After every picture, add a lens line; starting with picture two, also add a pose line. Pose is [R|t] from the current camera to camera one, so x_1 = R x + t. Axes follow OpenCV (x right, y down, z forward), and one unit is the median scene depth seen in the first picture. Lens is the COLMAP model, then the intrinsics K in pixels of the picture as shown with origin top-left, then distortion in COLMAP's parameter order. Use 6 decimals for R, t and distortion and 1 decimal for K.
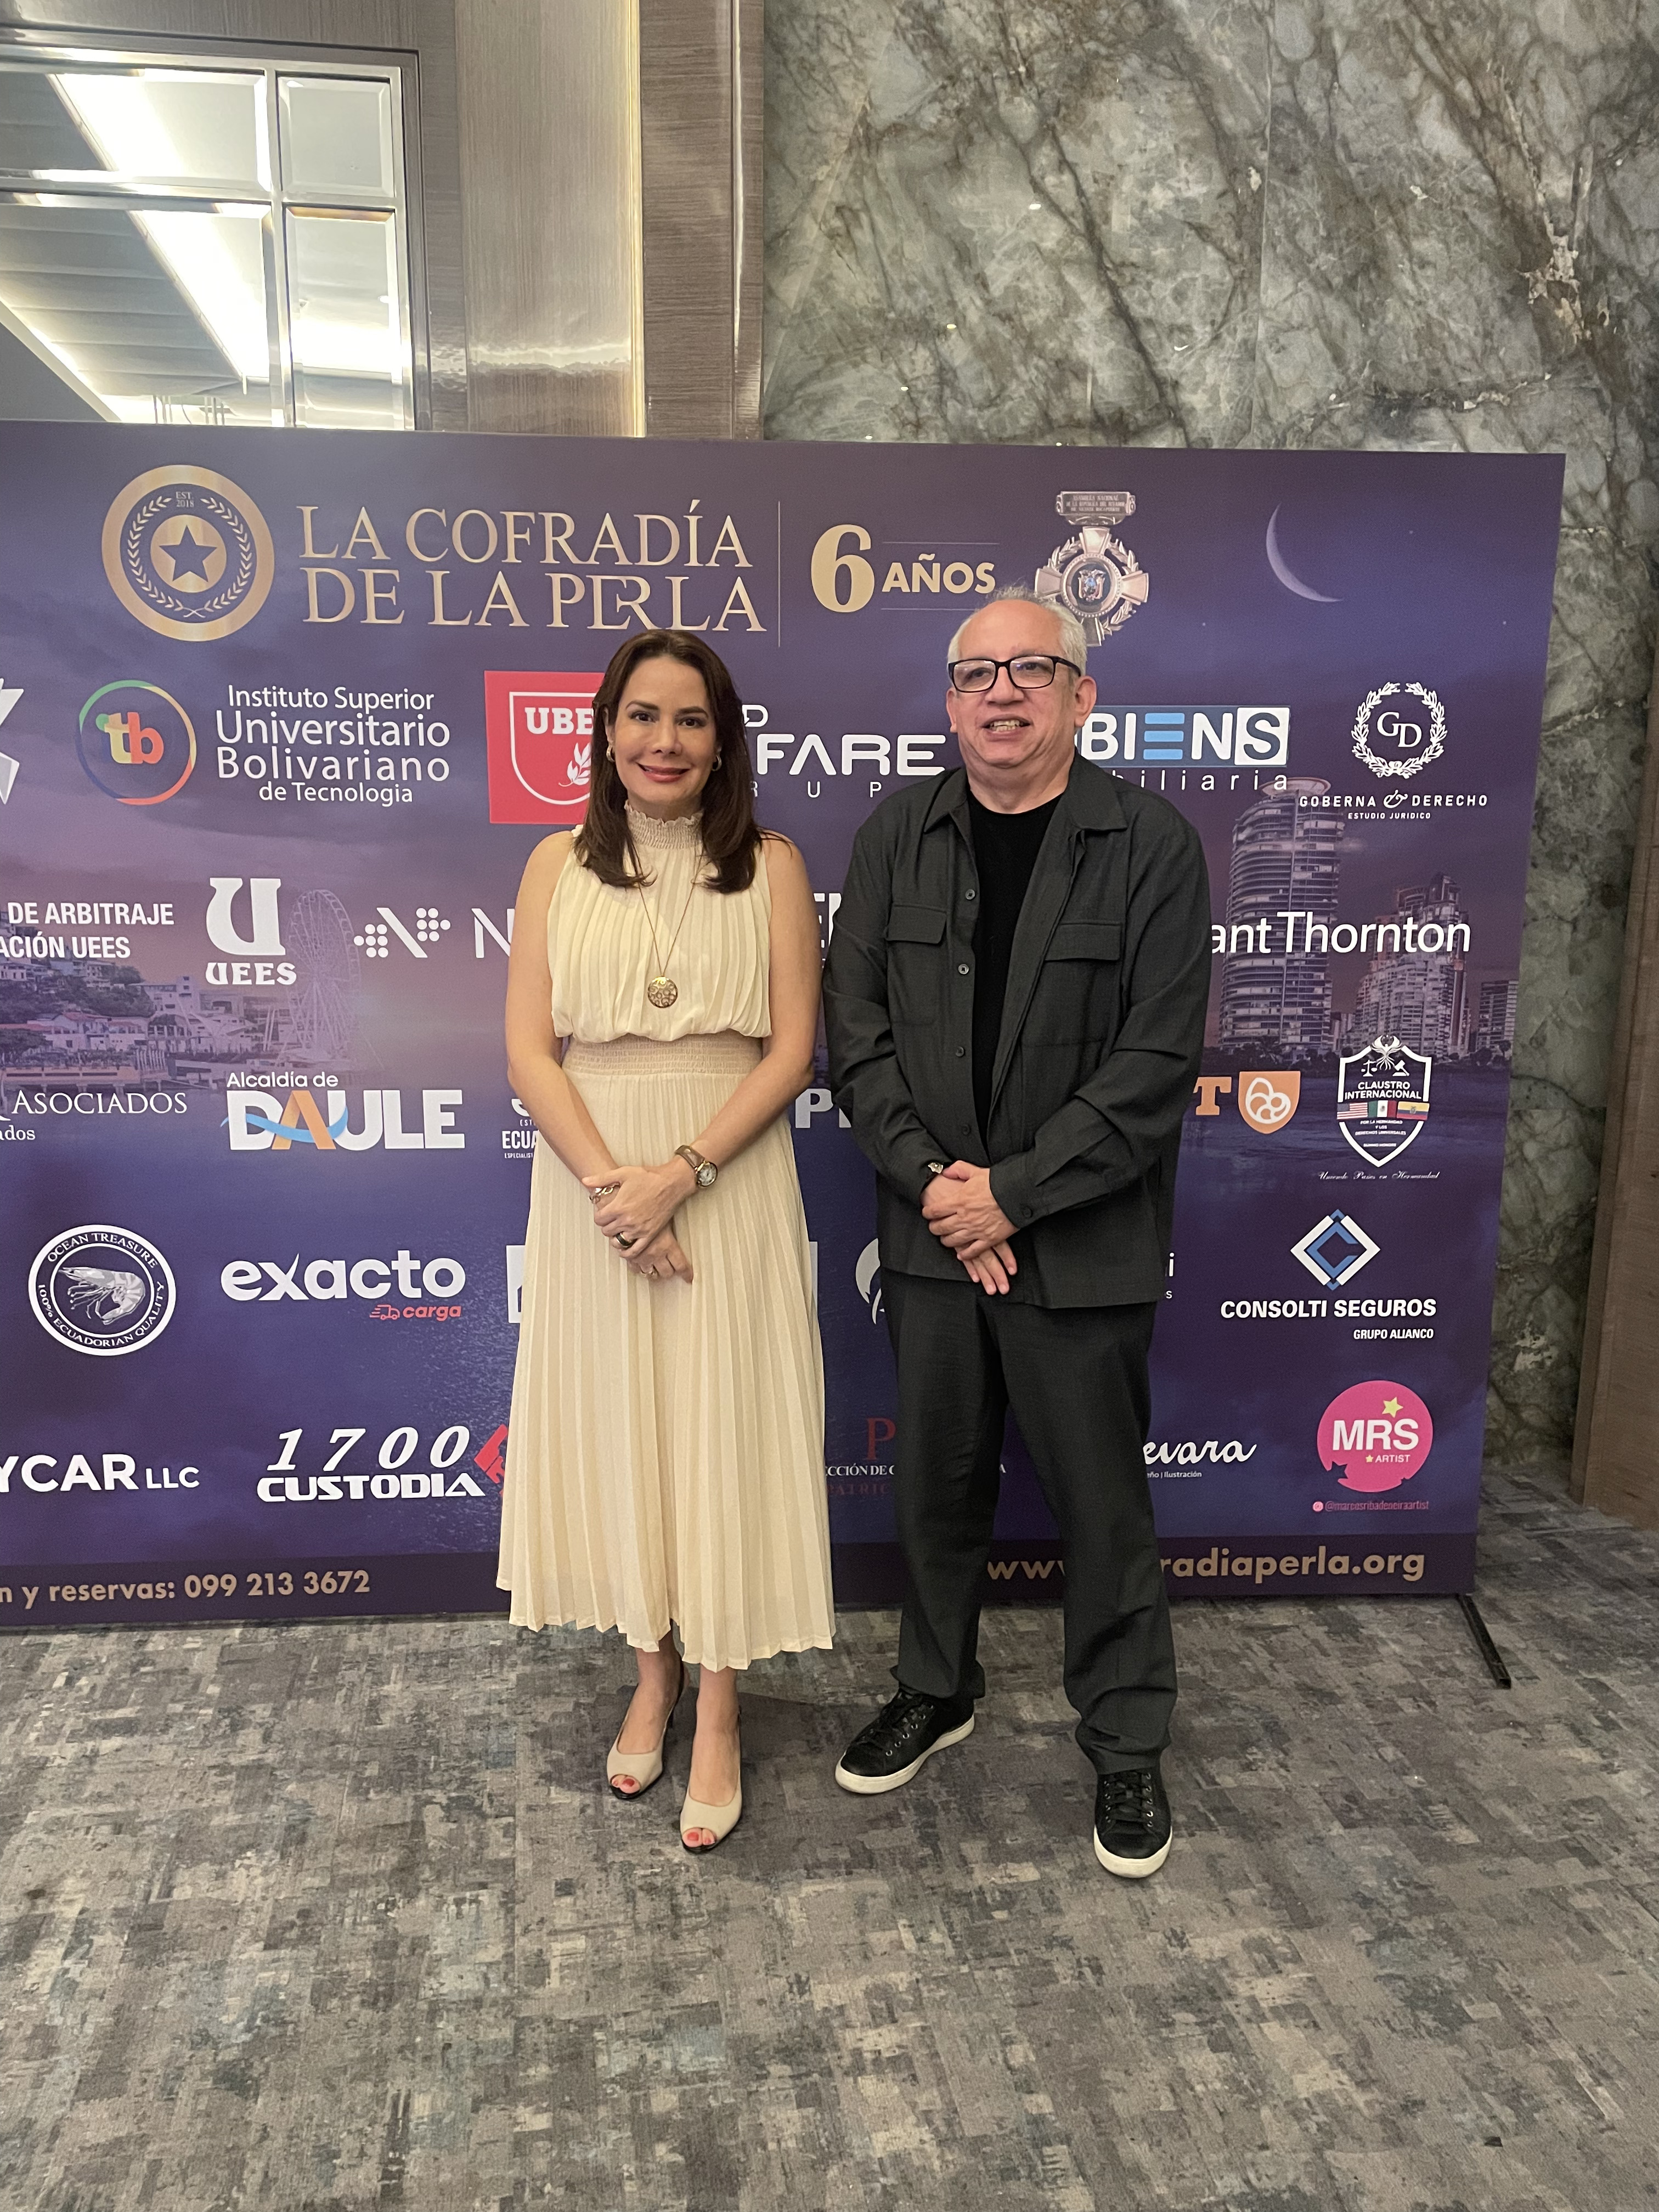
lens RADIAL K [[1761.5, 0, 829.5], [0, 1761.5, 1106.0], [0, 0, 1]] dist [0.059757, -0.118557]
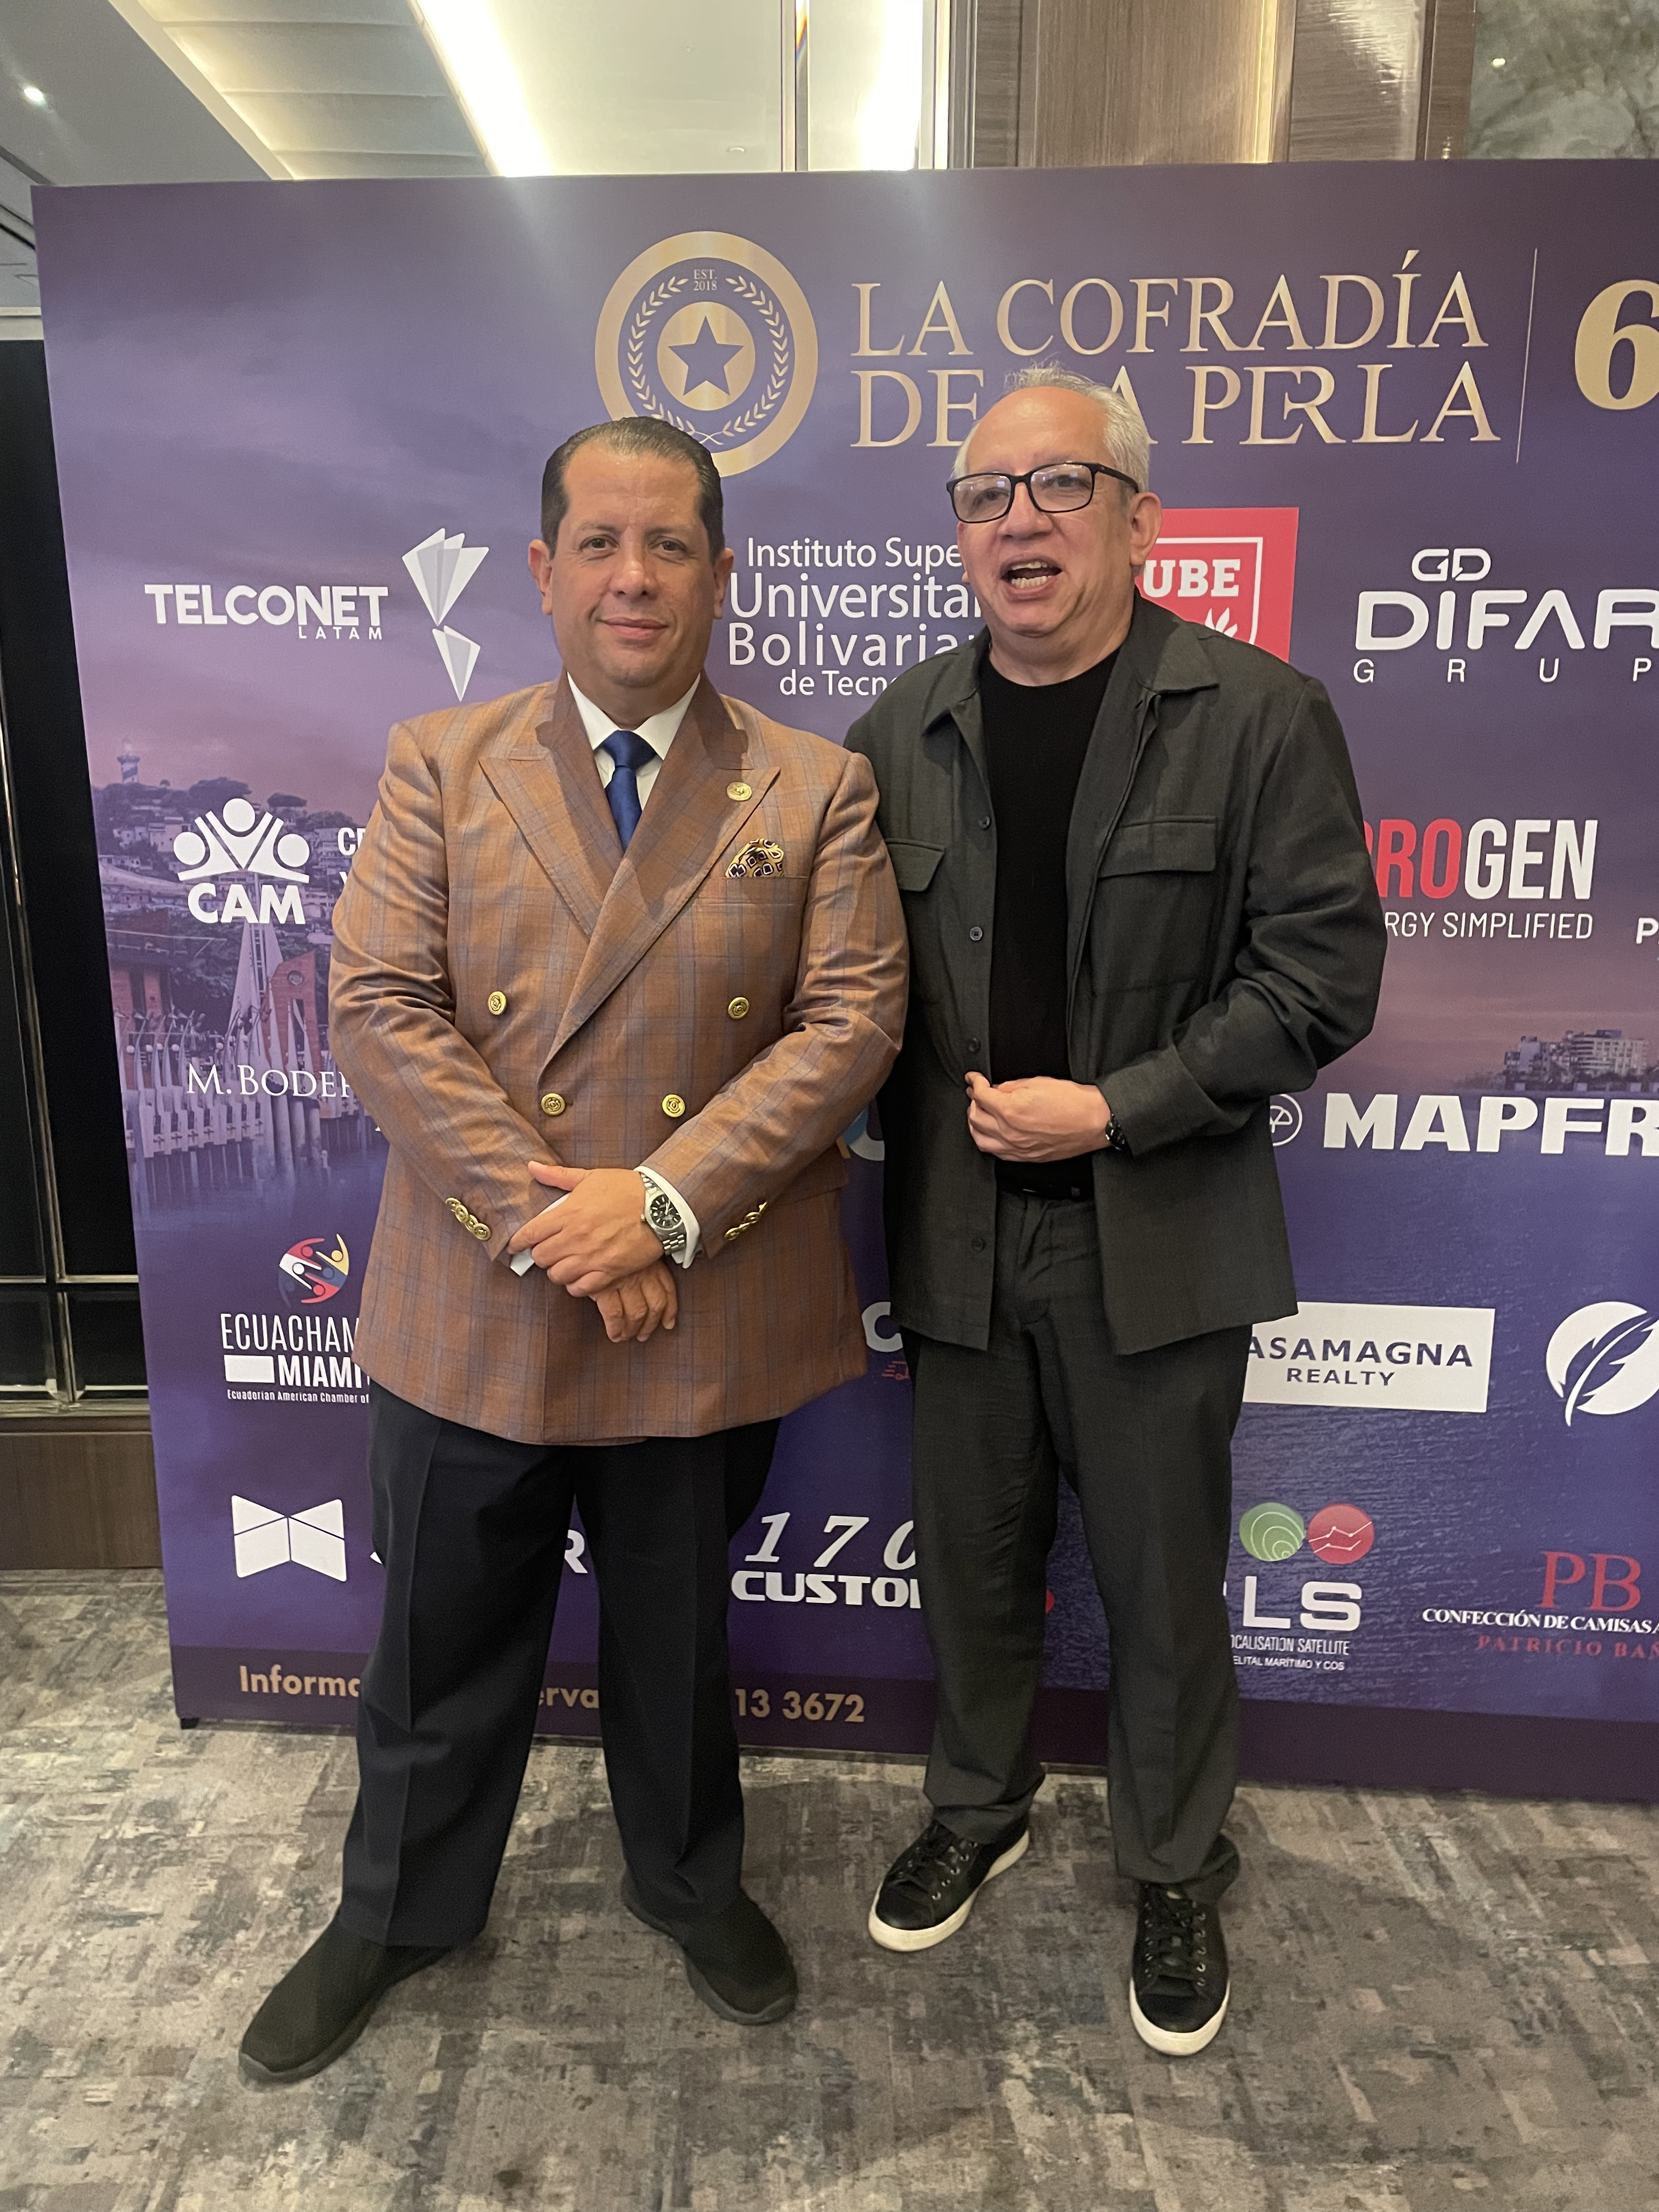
lens RADIAL K [[1871.5, 0, 828.4], [0, 1871.5, 1142.3], [0, 0, 1]] dist [0.079457, -0.161555]
pose [[0.984310, 0.033494, -0.173237, -0.158354], [-0.027117, 0.998869, 0.039046, -0.014824], [0.174349, -0.033735, 0.984106, 0.214714]]
